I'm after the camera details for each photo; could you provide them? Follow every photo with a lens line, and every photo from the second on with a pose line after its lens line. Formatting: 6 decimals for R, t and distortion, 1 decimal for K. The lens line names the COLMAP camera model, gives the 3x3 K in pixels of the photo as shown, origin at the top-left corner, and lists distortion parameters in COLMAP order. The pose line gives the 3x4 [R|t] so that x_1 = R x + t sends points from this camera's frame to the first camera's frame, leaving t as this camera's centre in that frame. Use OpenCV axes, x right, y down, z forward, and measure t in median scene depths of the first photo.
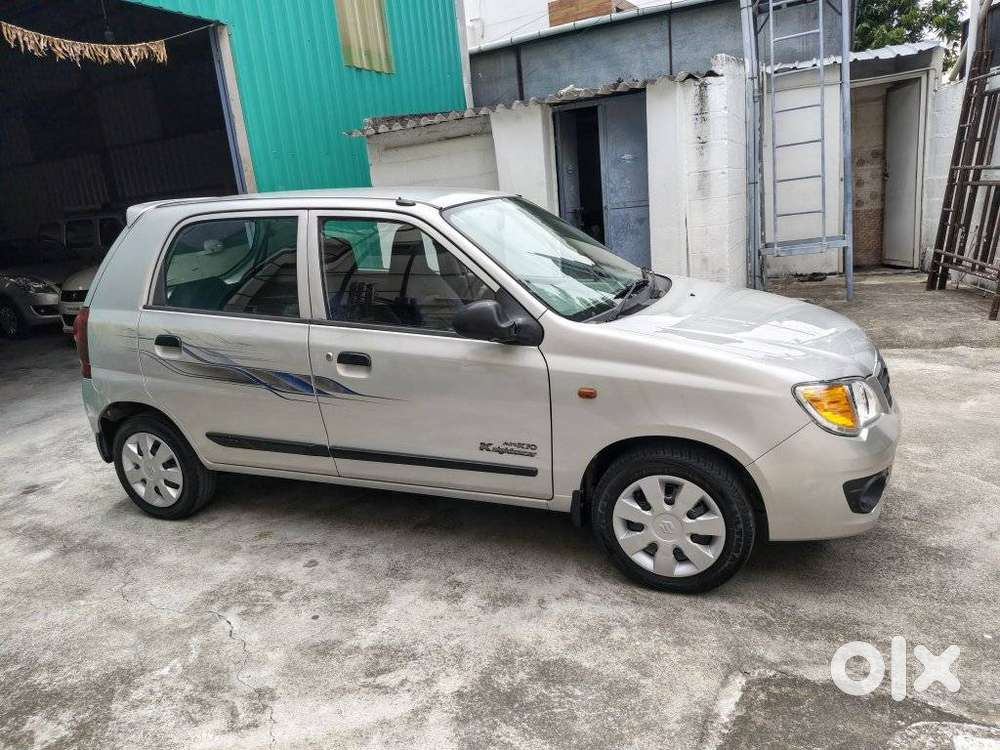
lens RADIAL K [[692.6, 0, 500.5], [0, 692.6, 373.4], [0, 0, 1]] dist [0.036650, -0.043427]
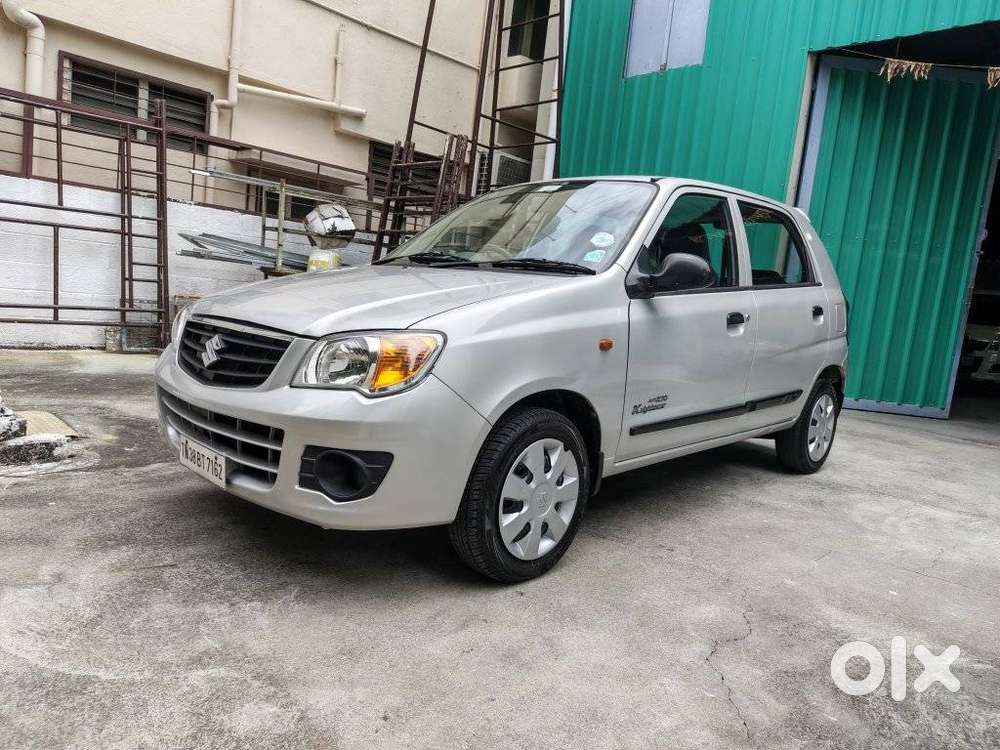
lens RADIAL K [[692.6, 0, 499.6], [0, 692.6, 371.7], [0, 0, 1]] dist [0.036650, -0.043427]
pose [[-0.371303, 0.161247, -0.914403, 1.070413], [-0.284804, 0.917555, 0.277451, -0.272690], [0.883754, 0.363445, -0.294767, 1.420465]]
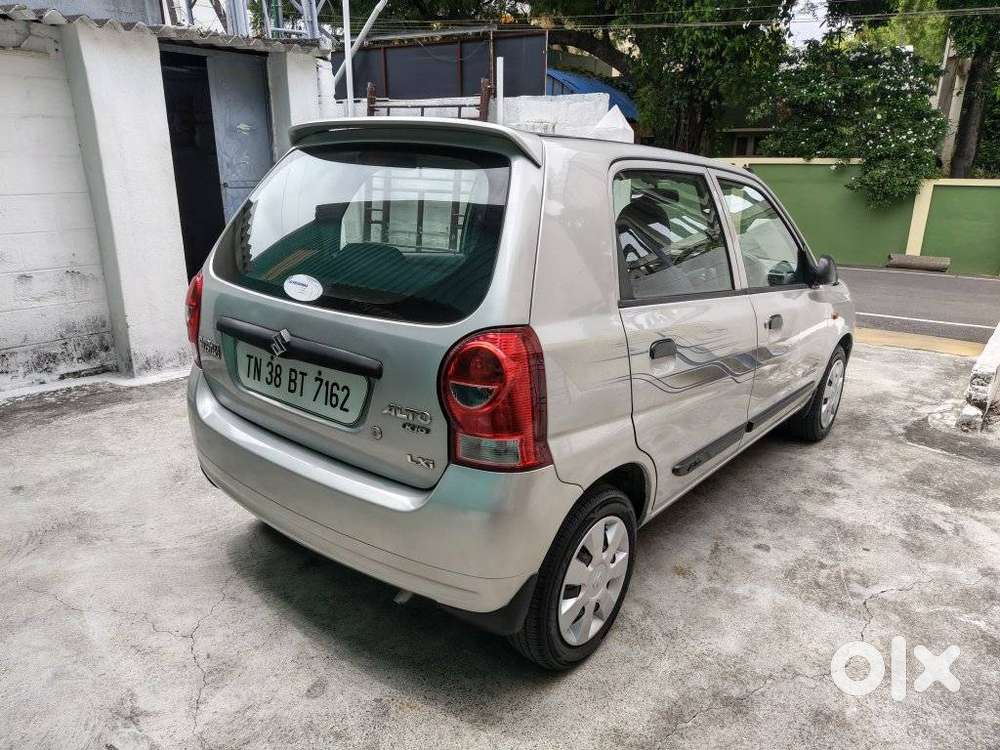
lens RADIAL K [[692.6, 0, 502.7], [0, 692.6, 379.3], [0, 0, 1]] dist [0.036650, -0.043427]
pose [[0.280111, -0.188949, 0.941189, -1.215452], [0.190142, 0.971934, 0.138532, -0.146382], [-0.940948, 0.140156, 0.308176, 1.004786]]
